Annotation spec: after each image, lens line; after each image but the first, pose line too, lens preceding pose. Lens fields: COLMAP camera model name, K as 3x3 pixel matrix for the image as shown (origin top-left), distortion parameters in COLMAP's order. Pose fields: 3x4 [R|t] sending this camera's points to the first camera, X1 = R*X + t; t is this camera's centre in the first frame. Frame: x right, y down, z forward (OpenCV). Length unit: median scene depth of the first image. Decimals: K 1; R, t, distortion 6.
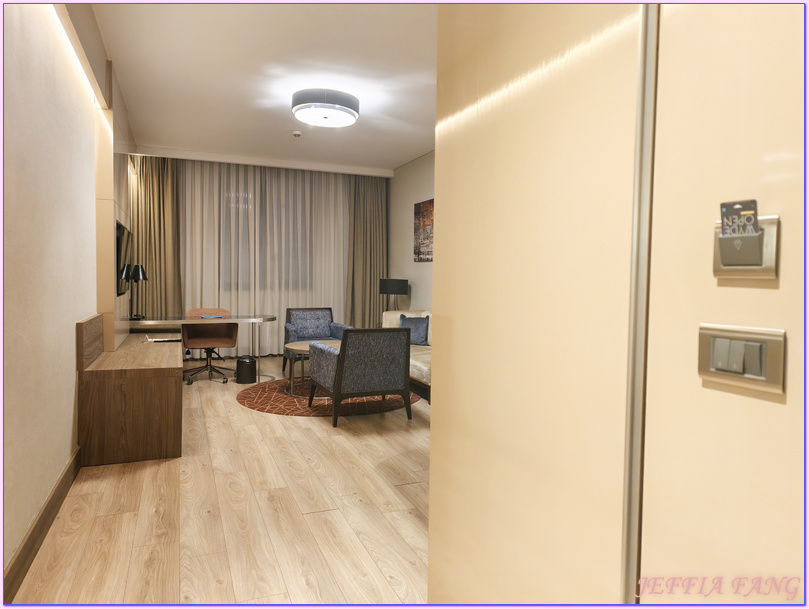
lens RADIAL K [[542.4, 0, 406.8], [0, 542.4, 296.0], [0, 0, 1]] dist [0.008667, -0.002545]
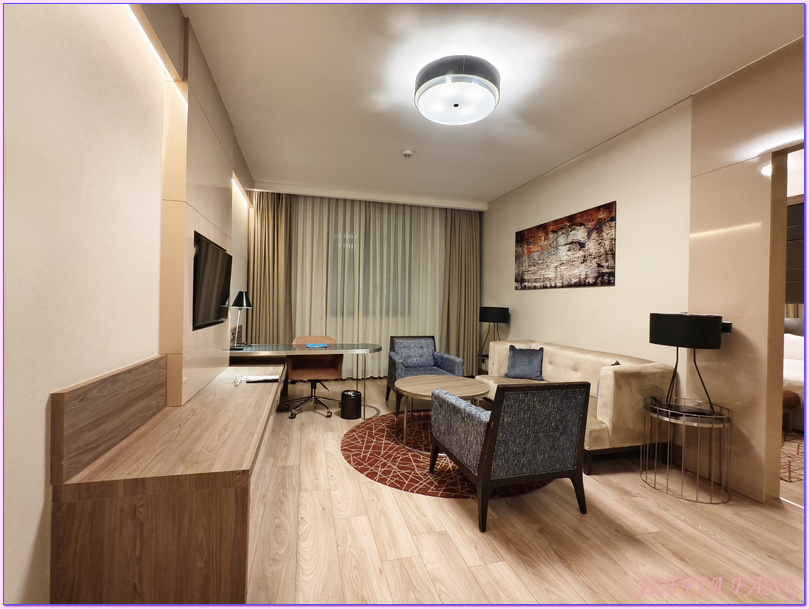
lens RADIAL K [[364.8, 0, 404.5], [0, 364.8, 304.5], [0, 0, 1]] dist [-0.004061, -0.000538]
pose [[0.991255, 0.007164, -0.131764, -0.105800], [-0.011250, 0.999478, -0.030292, -0.014634], [0.131478, 0.031510, 0.990818, 0.331185]]
